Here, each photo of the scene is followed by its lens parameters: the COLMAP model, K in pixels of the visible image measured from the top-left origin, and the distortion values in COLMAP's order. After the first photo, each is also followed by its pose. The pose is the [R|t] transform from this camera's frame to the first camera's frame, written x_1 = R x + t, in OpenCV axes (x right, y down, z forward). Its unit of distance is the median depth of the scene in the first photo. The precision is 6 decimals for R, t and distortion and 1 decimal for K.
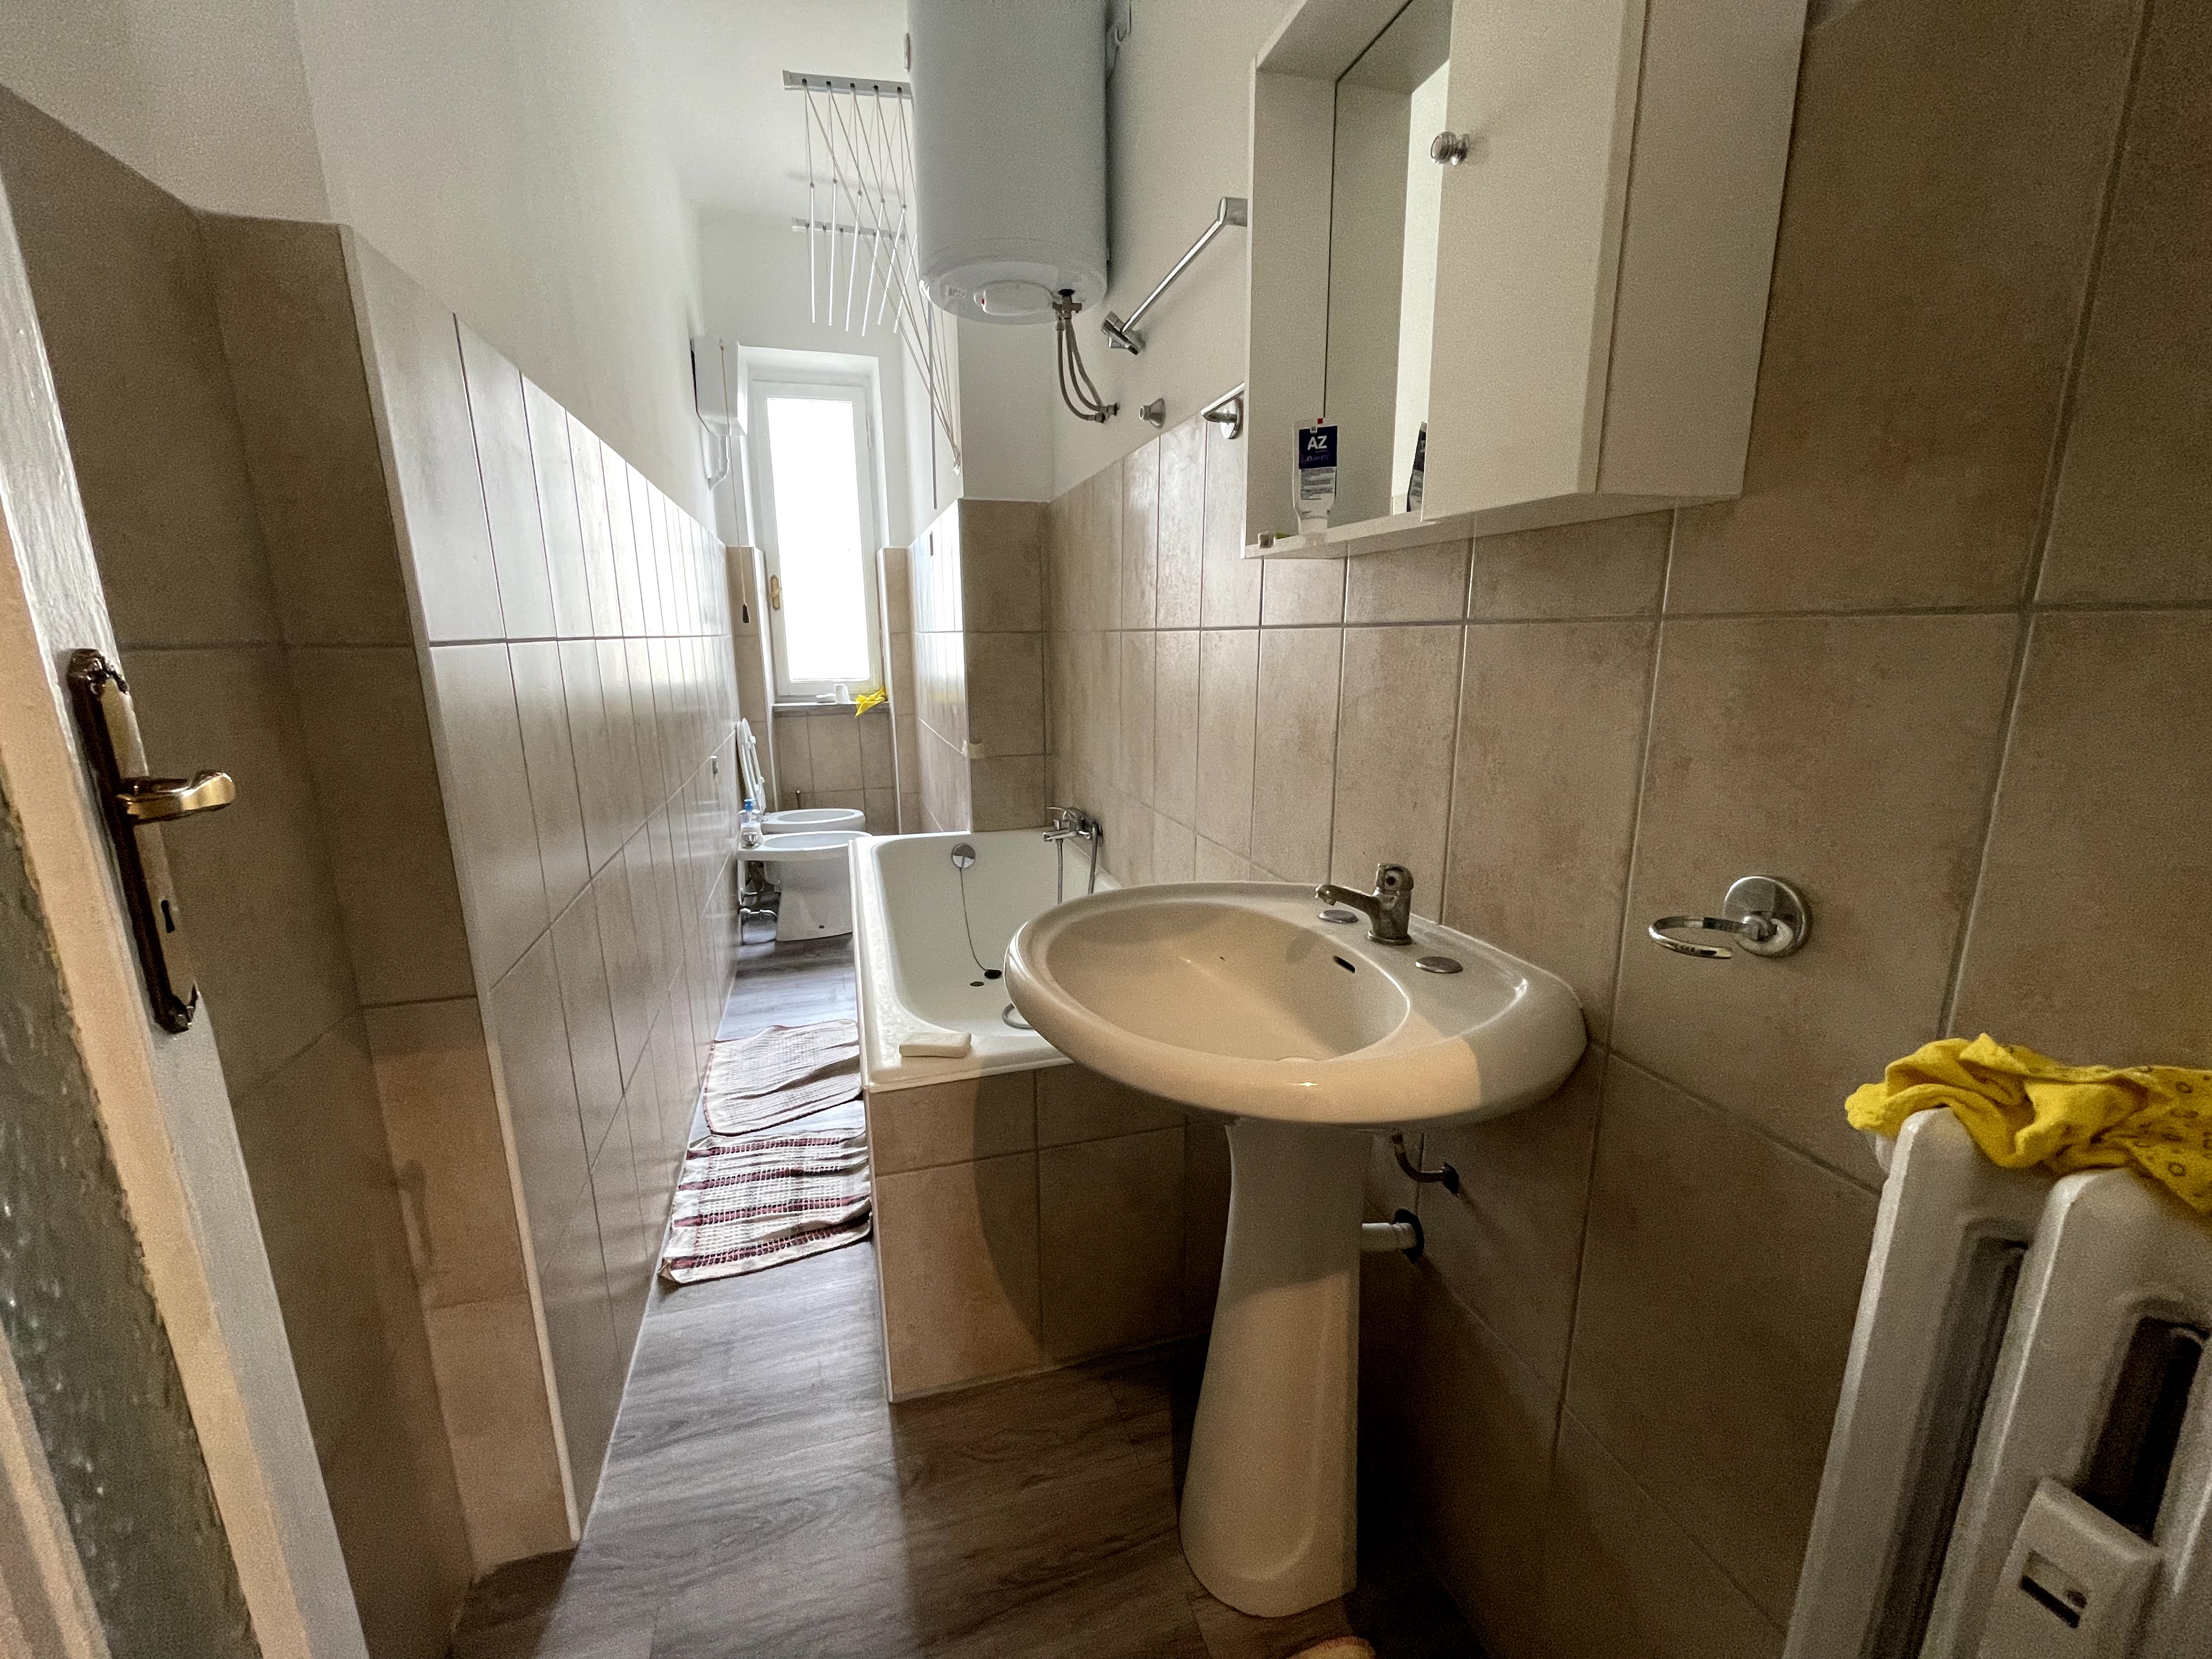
lens RADIAL K [[876.0, 0, 1102.6], [0, 876.0, 832.8], [0, 0, 1]] dist [-0.001424, 0.000276]
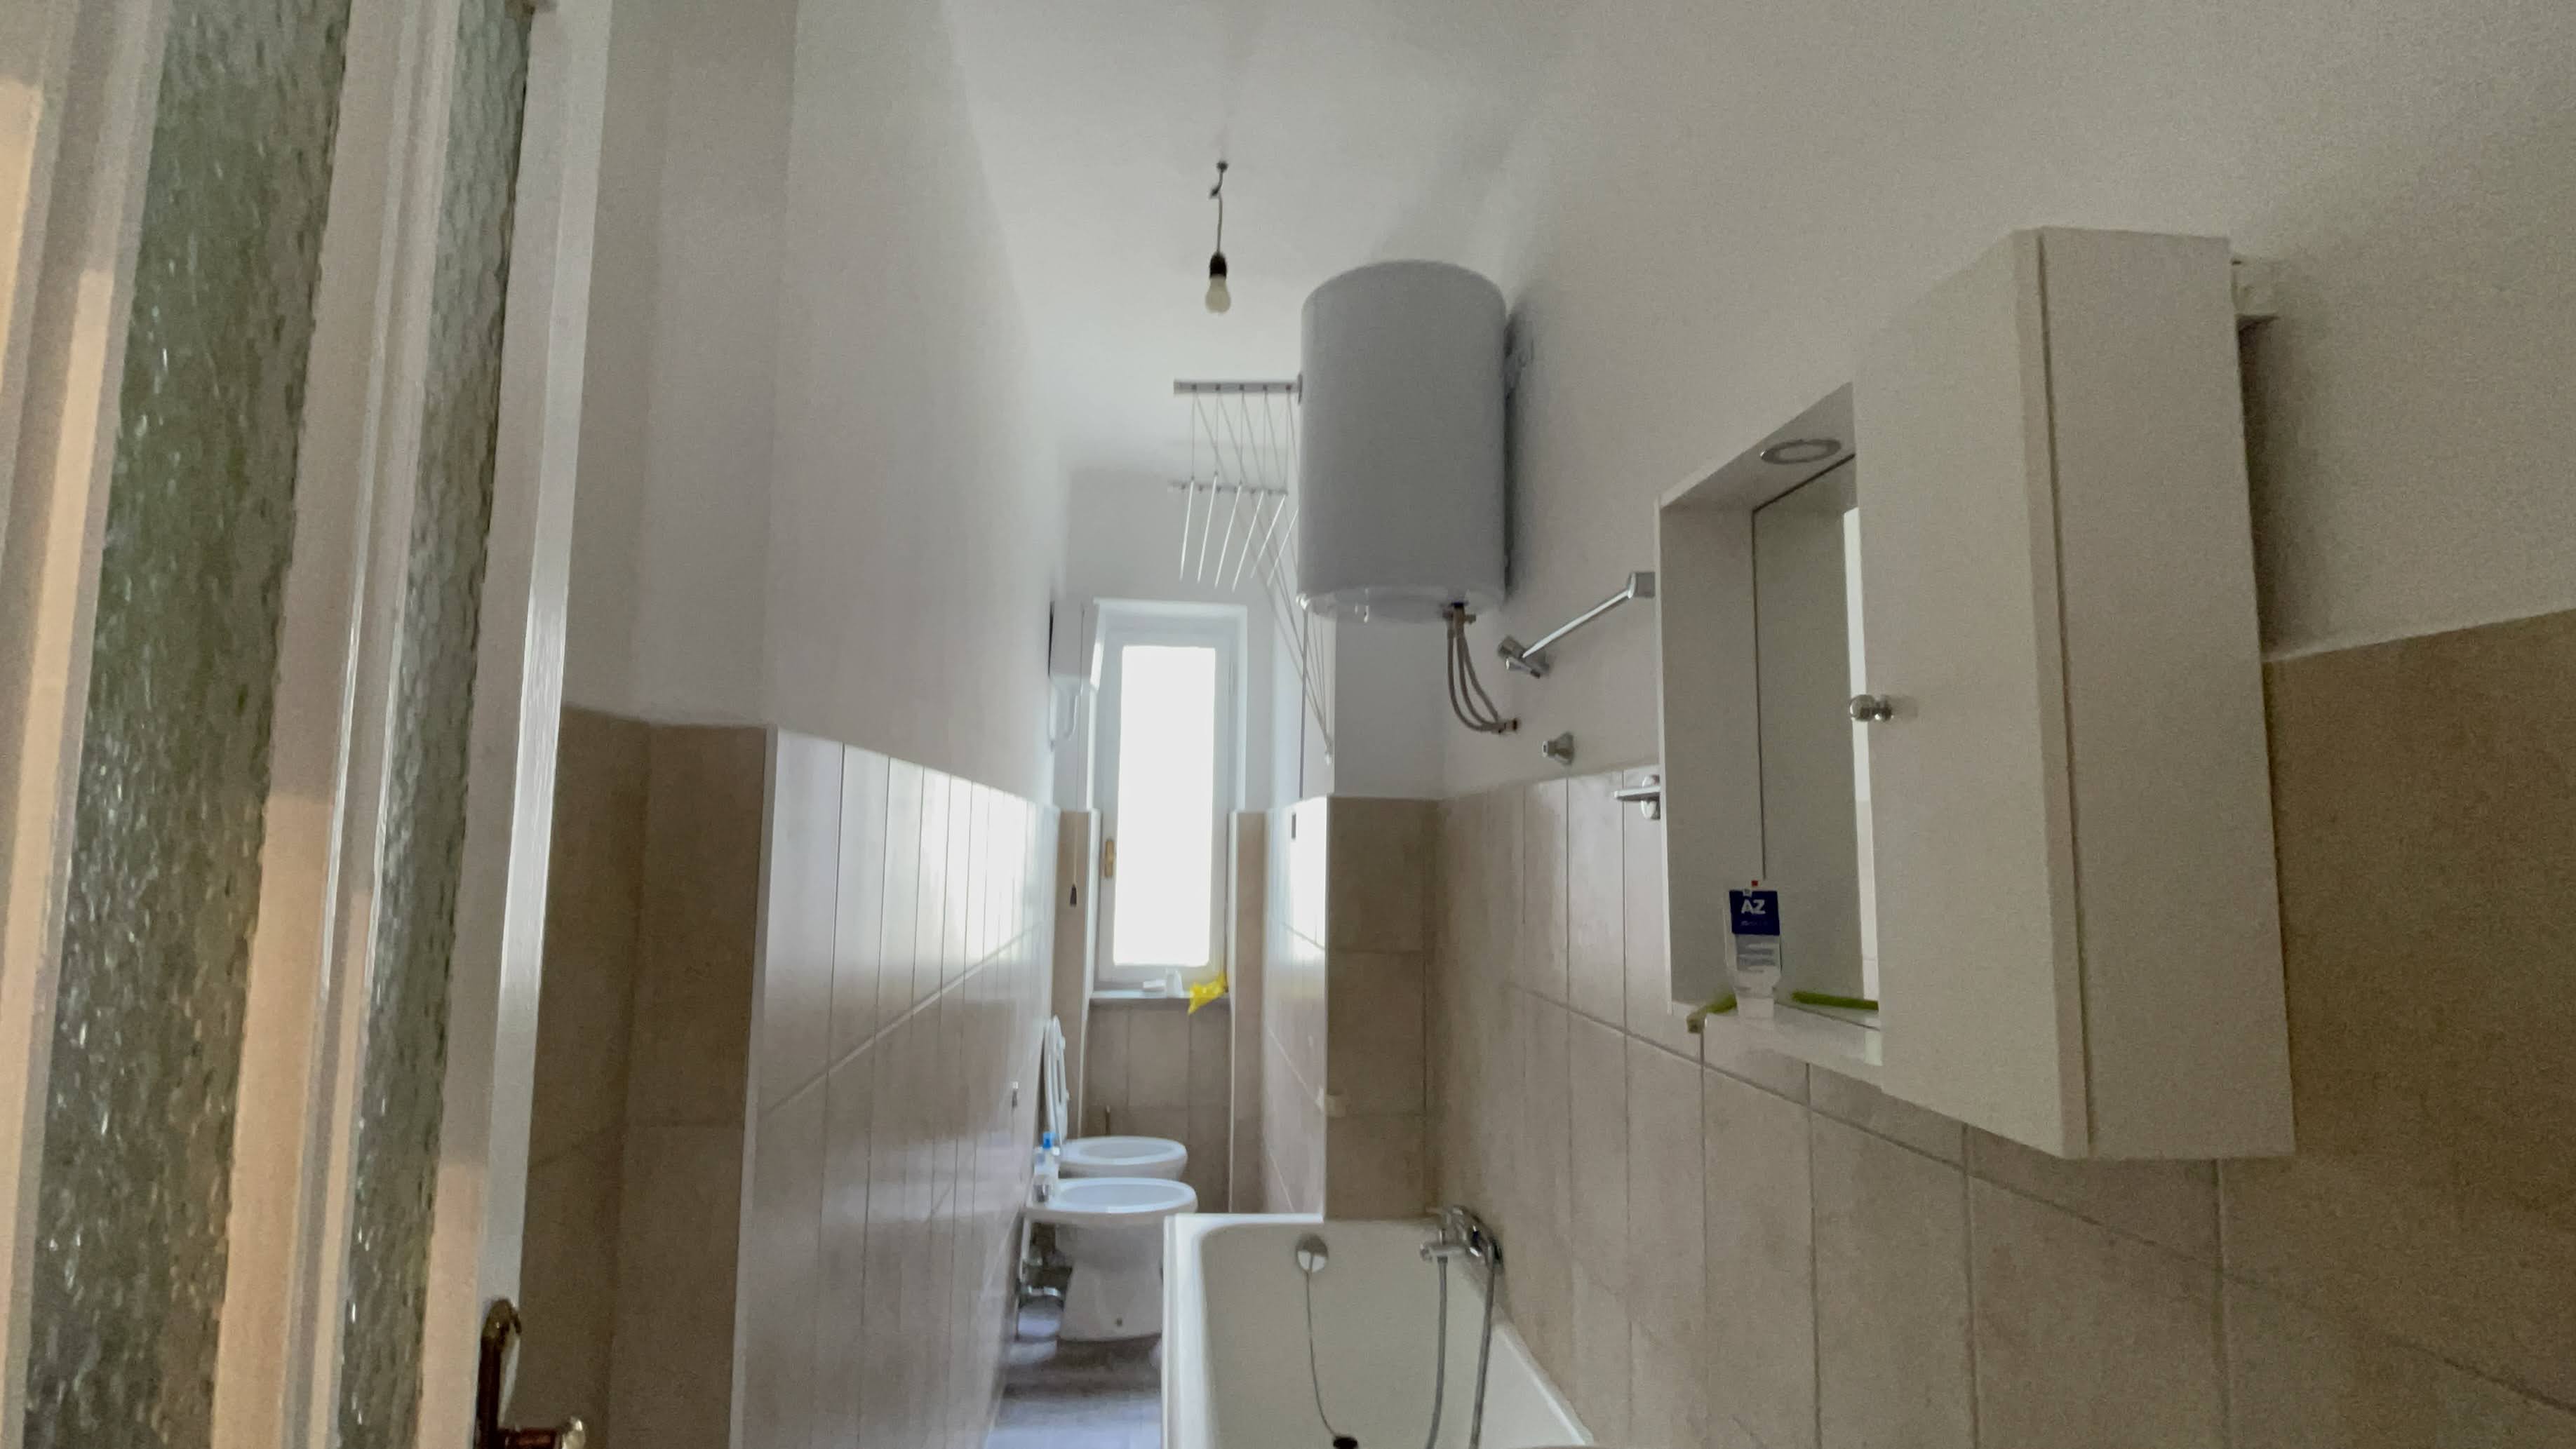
lens RADIAL K [[1145.5, 0, 1293.4], [0, 1145.5, 705.1], [0, 0, 1]] dist [-0.020175, -0.001874]
pose [[0.983003, -0.004728, -0.183527, 0.005258], [-0.057500, 0.941443, -0.332232, -0.087986], [0.174351, 0.337138, 0.925170, -0.054637]]
